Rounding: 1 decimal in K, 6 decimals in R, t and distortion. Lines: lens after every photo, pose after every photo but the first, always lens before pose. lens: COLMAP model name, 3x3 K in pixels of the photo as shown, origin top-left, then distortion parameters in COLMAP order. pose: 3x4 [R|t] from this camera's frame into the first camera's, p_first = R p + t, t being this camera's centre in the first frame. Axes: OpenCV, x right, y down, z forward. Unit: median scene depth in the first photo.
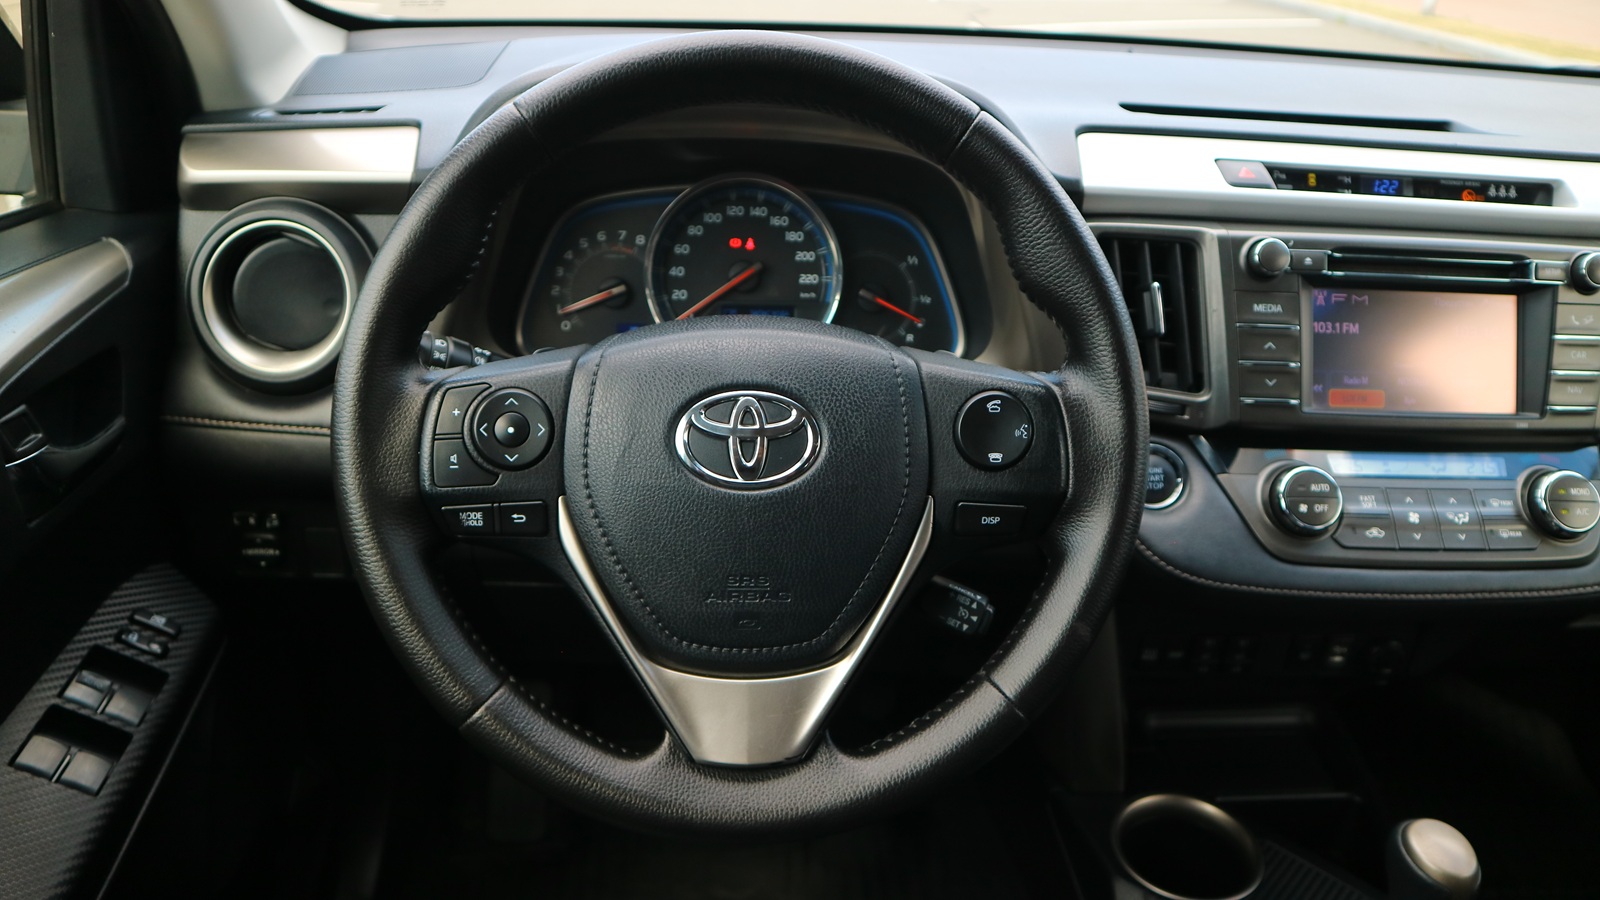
lens RADIAL K [[1193.7, 0, 791.9], [0, 1193.7, 455.4], [0, 0, 1]] dist [-0.059397, 0.031296]
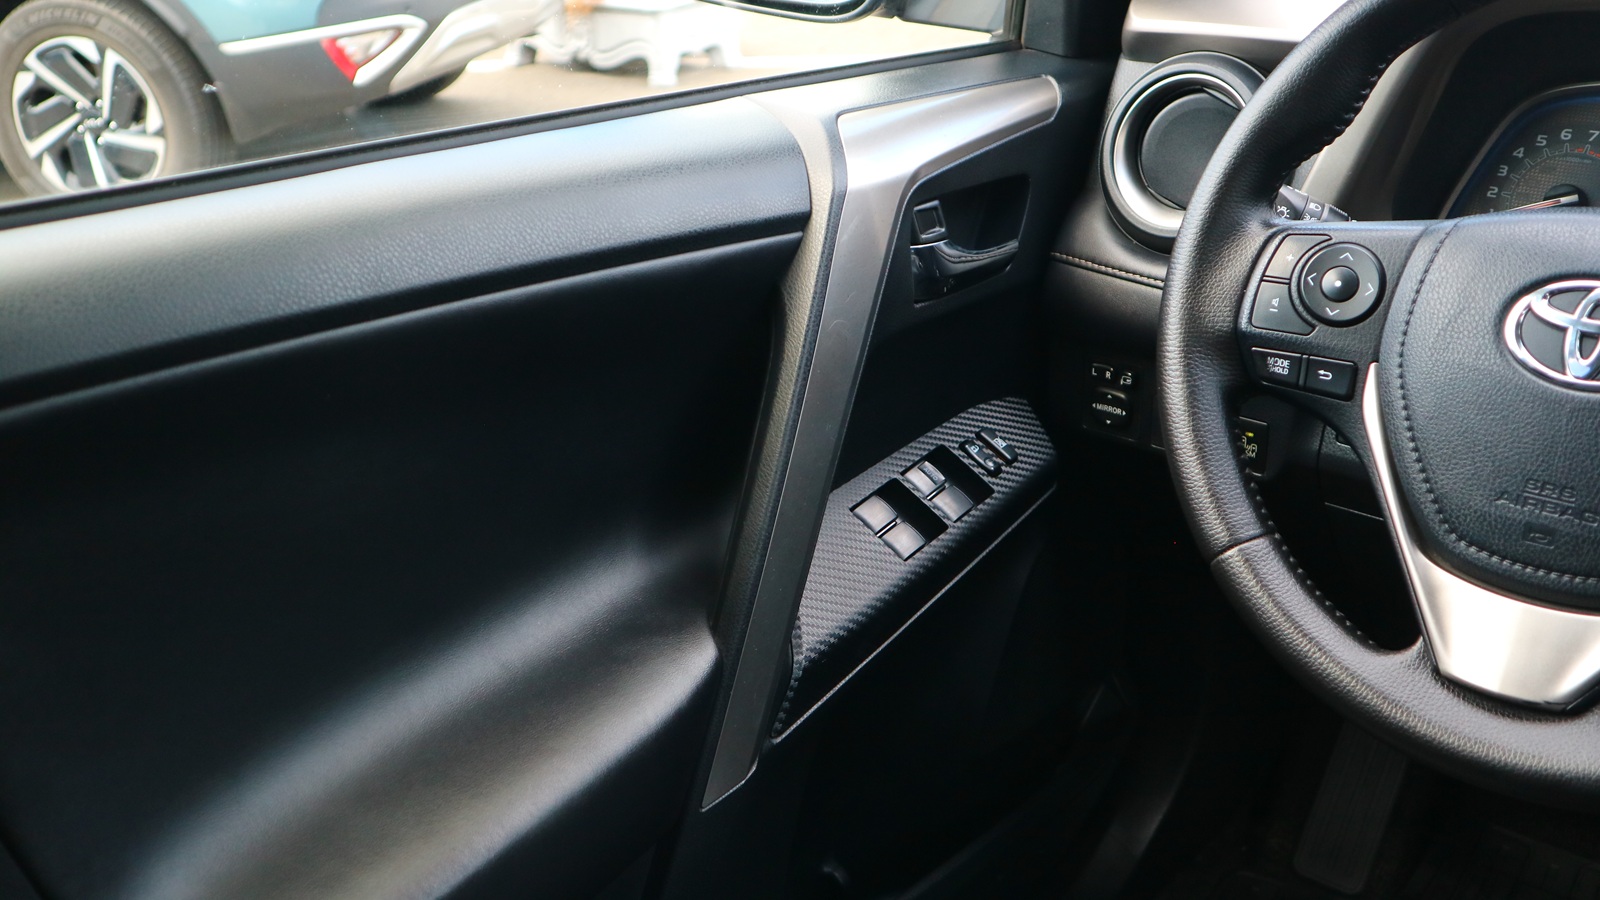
lens RADIAL K [[1643.5, 0, 805.0], [0, 1643.5, 445.8], [0, 0, 1]] dist [0.015053, 0.000000]
pose [[0.752224, 0.217951, -0.621818, 0.238872], [-0.242344, 0.969075, 0.046498, 0.118135], [0.612722, 0.115717, 0.781781, -0.245551]]
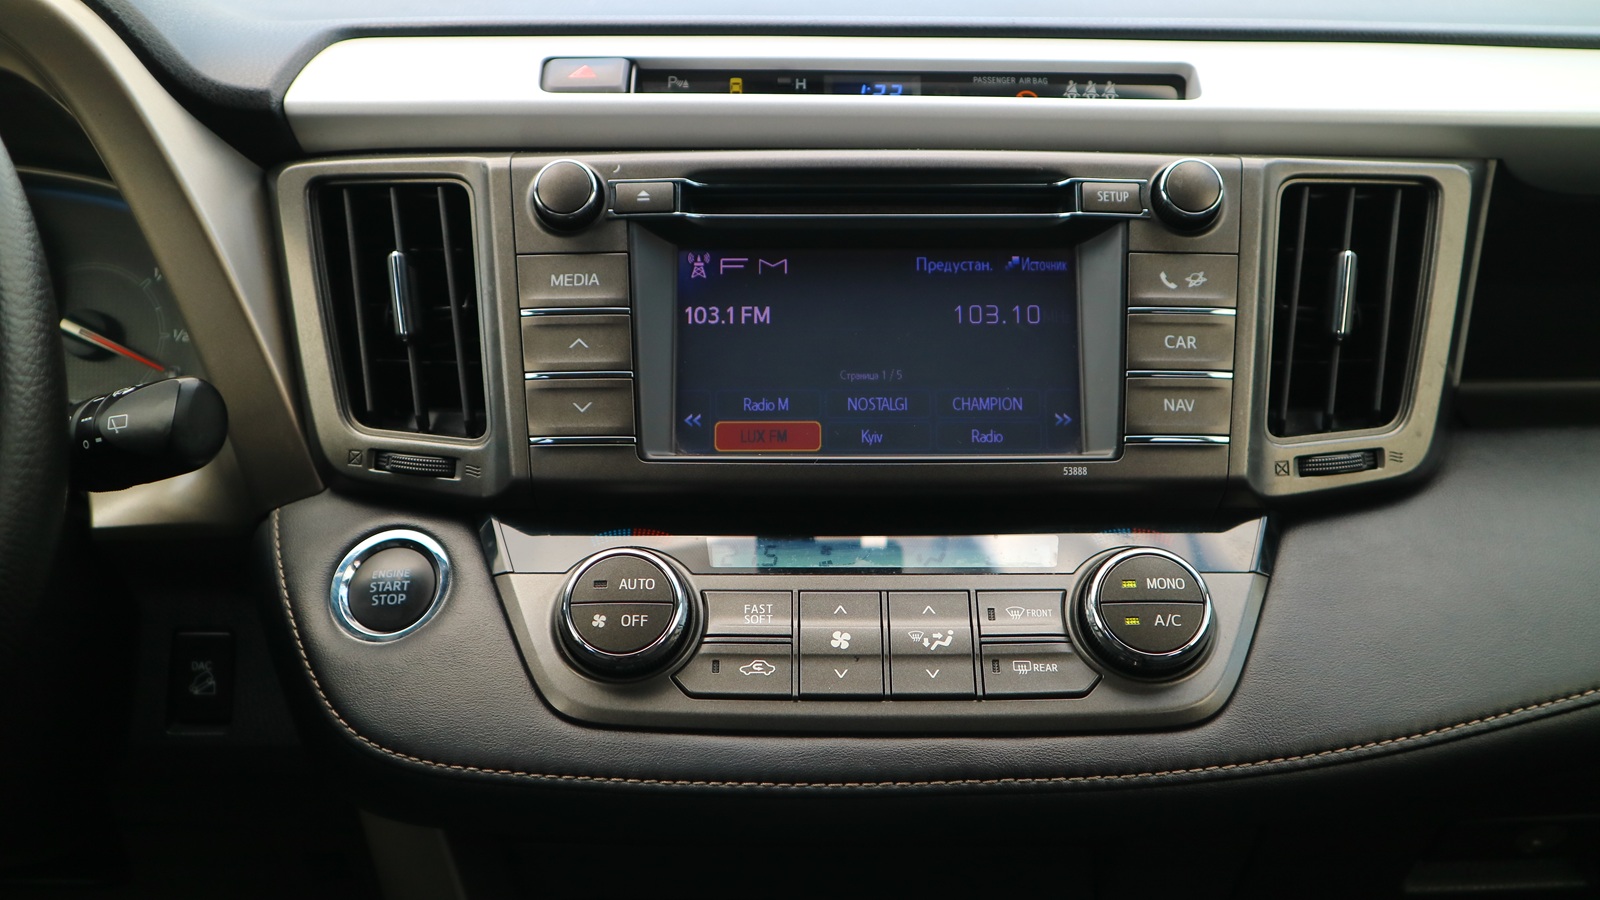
lens RADIAL K [[1643.5, 0, 759.7], [0, 1643.5, 468.6], [0, 0, 1]] dist [0.015053, 0.000000]
pose [[0.996391, -0.036829, -0.076481, 0.558047], [0.023988, 0.986420, -0.162483, 0.098215], [0.081427, 0.160061, 0.983743, 0.241152]]
